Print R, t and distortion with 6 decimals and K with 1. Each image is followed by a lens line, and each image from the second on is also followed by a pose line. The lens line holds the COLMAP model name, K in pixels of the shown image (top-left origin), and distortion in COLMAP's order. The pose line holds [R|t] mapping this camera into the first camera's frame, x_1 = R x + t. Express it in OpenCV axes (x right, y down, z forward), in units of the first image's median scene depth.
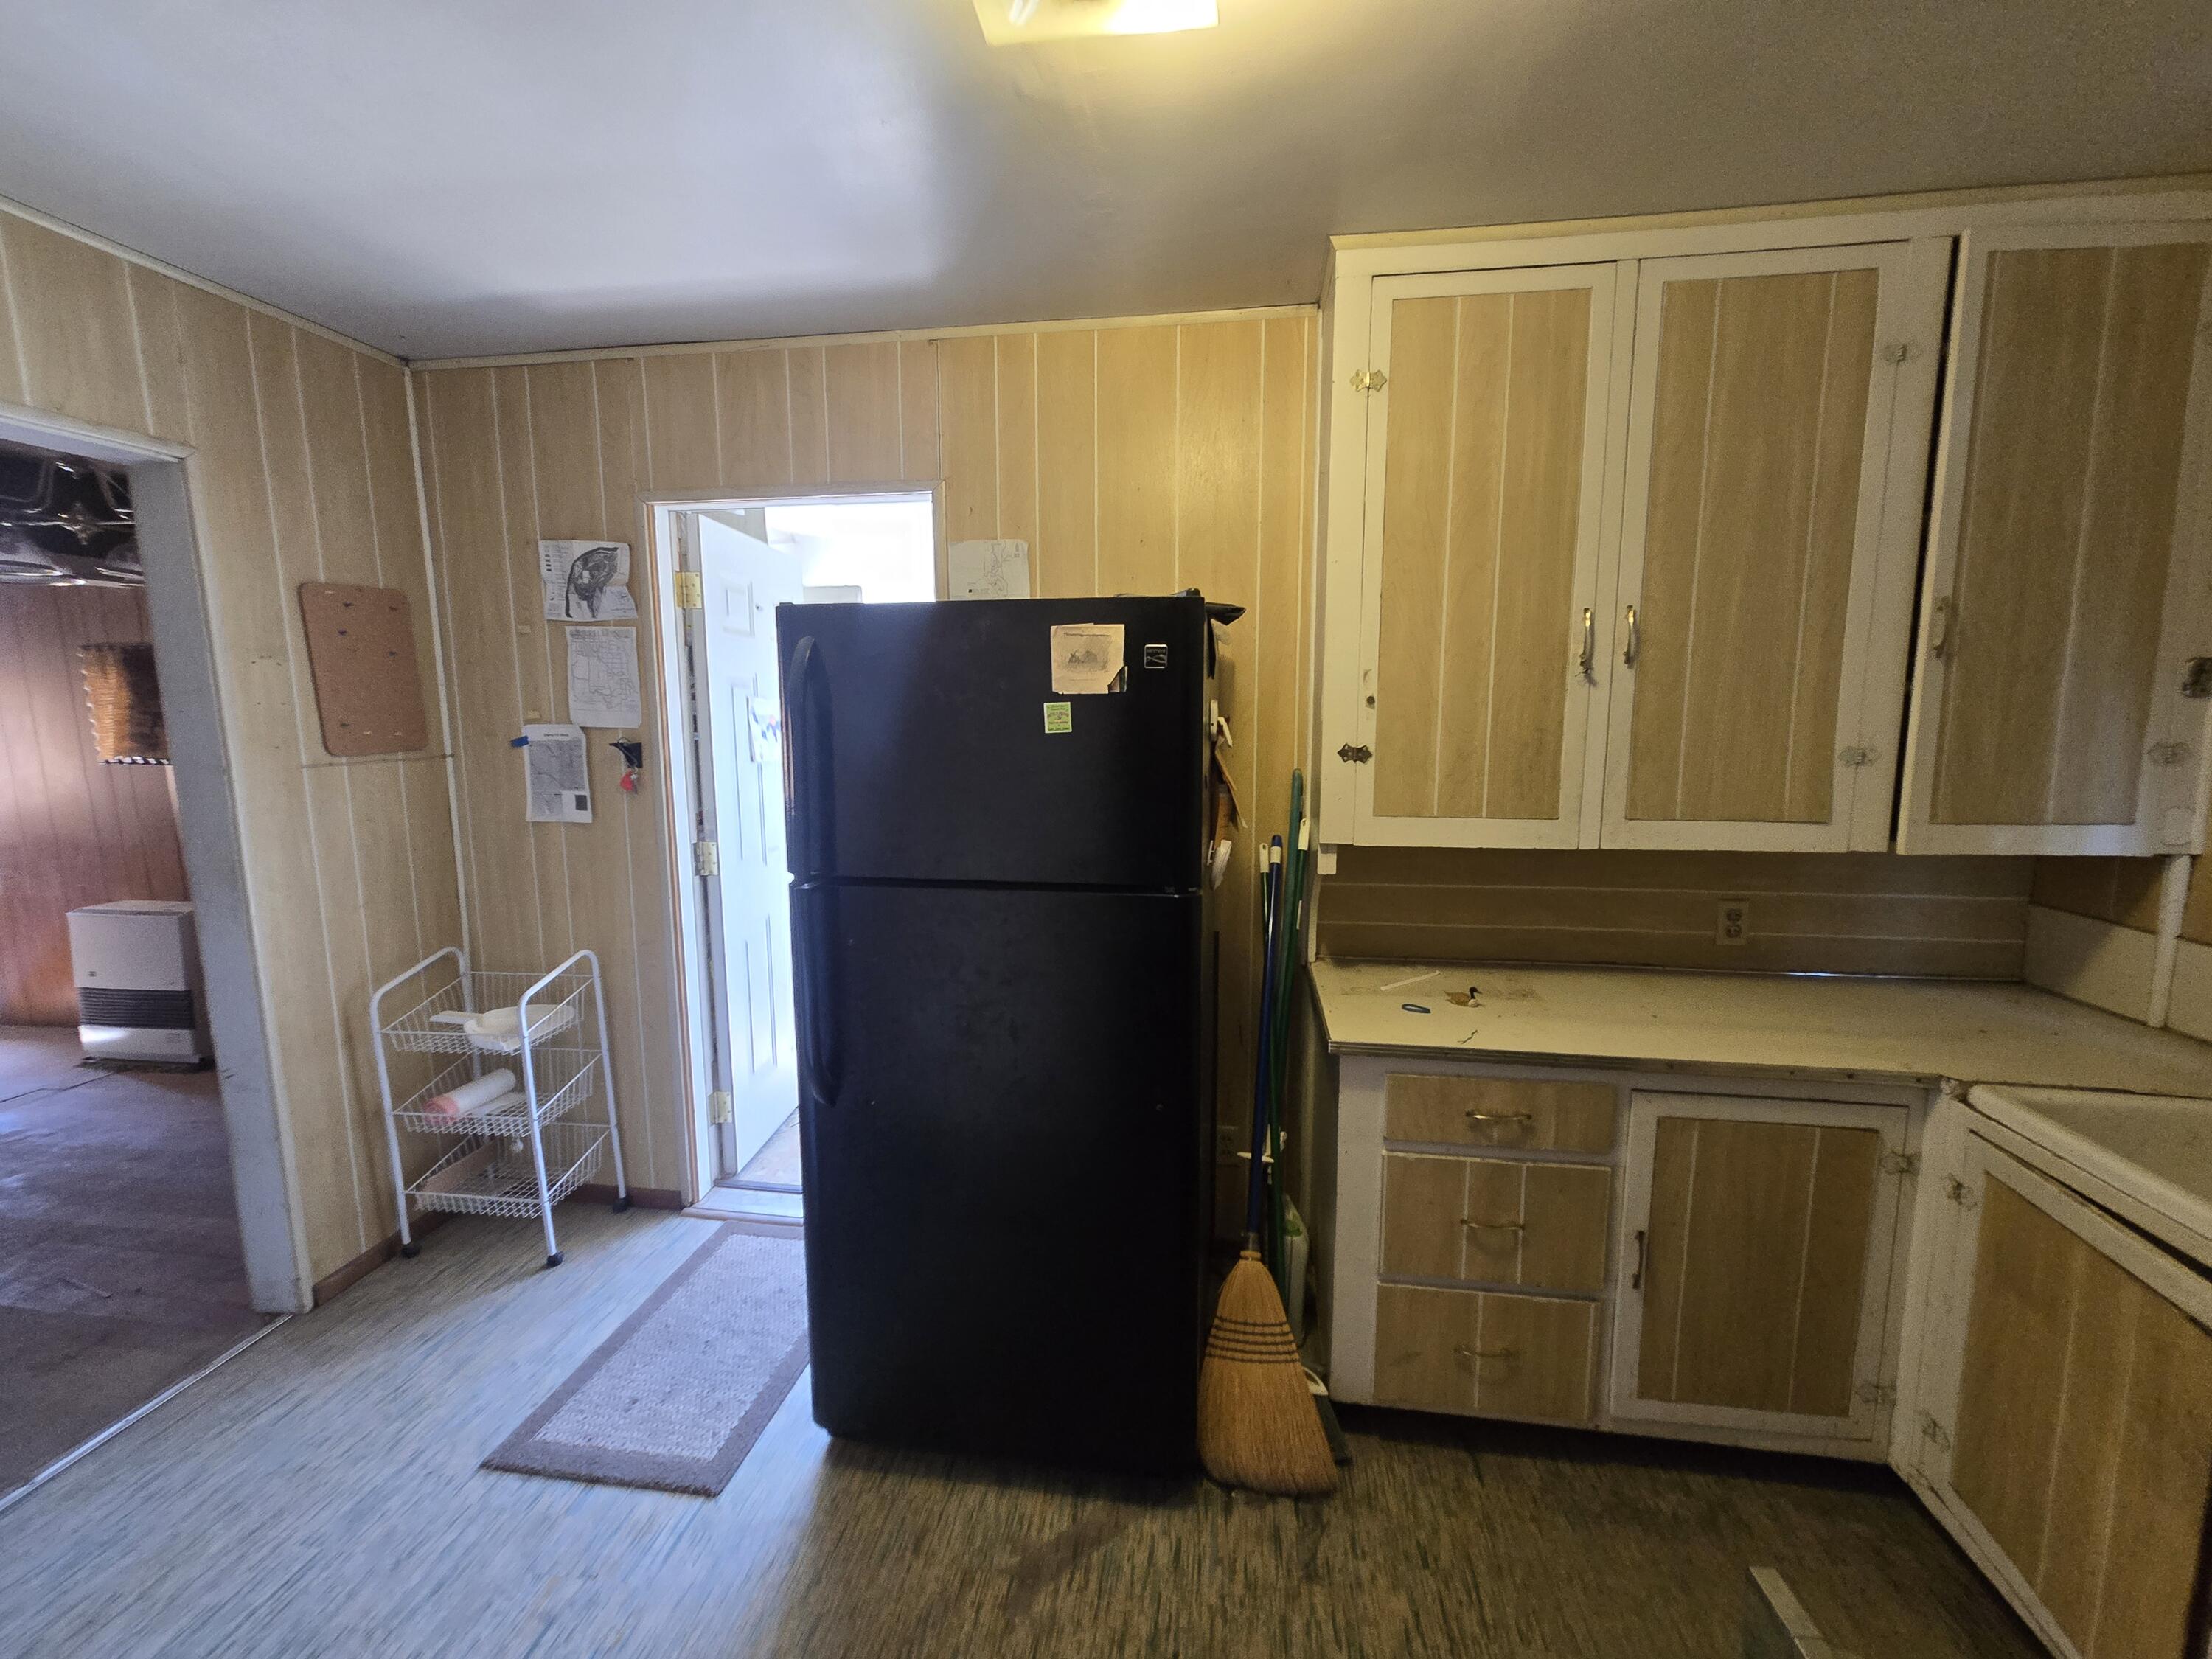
lens RADIAL K [[896.0, 0, 1109.8], [0, 896.0, 830.5], [0, 0, 1]] dist [-0.003578, 0.003836]
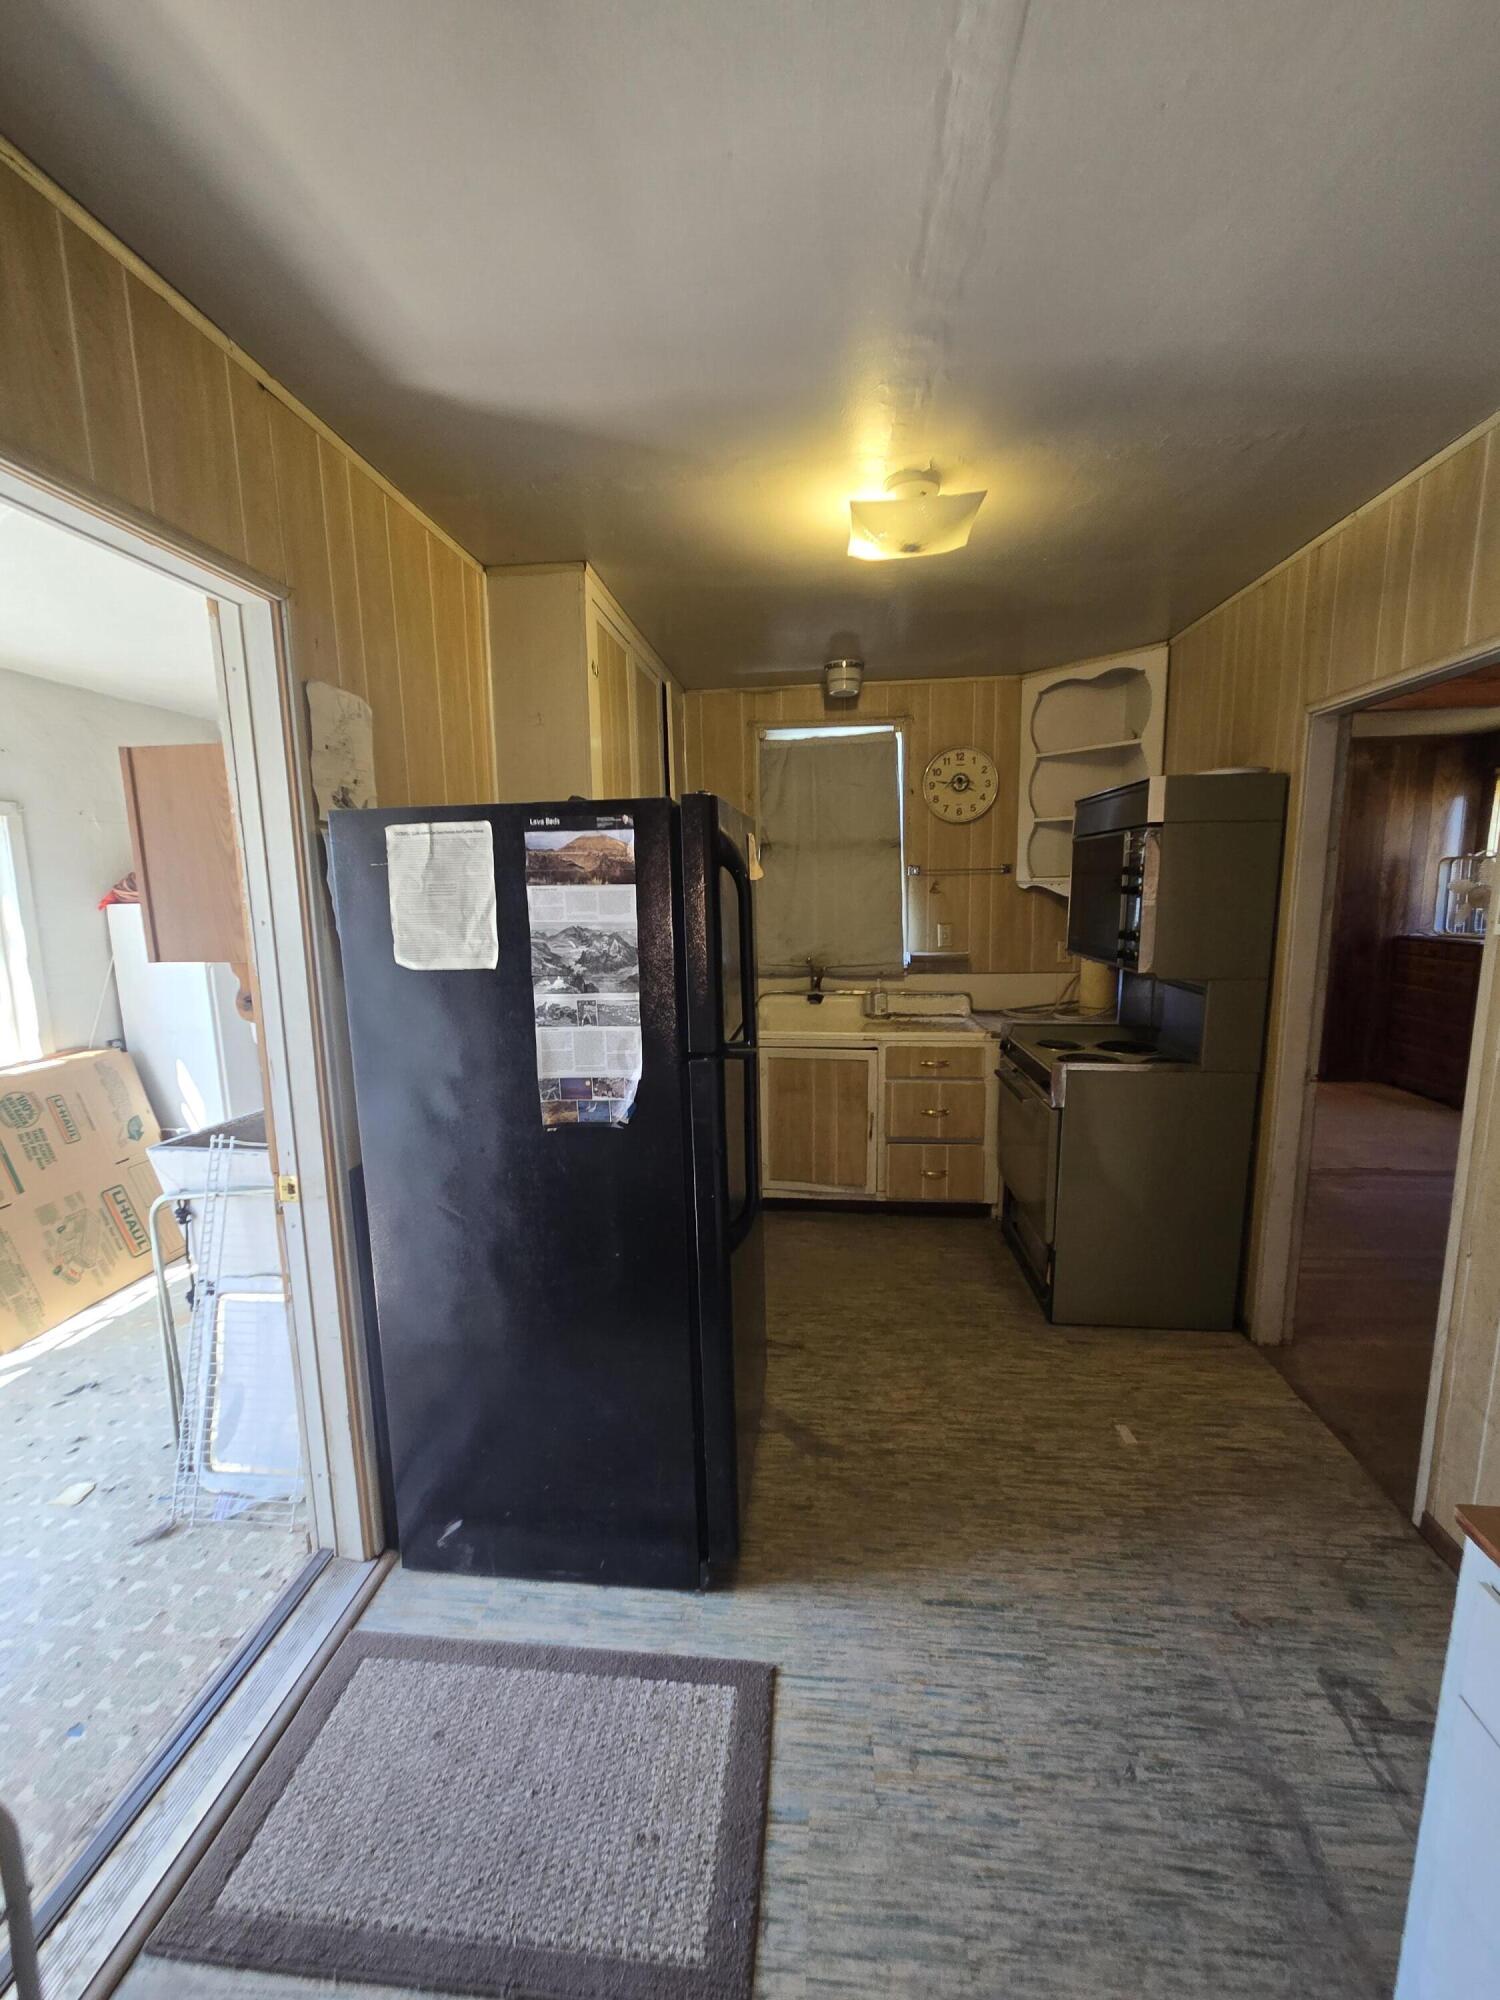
lens RADIAL K [[810.2, 0, 750.0], [0, 810.2, 1000.0], [0, 0, 1]] dist [-0.003578, 0.003836]
pose [[-0.035736, -0.145080, 0.988774, -1.257324], [0.138289, 0.979170, 0.148669, -0.146528], [-0.989747, 0.142049, -0.014929, 0.943974]]
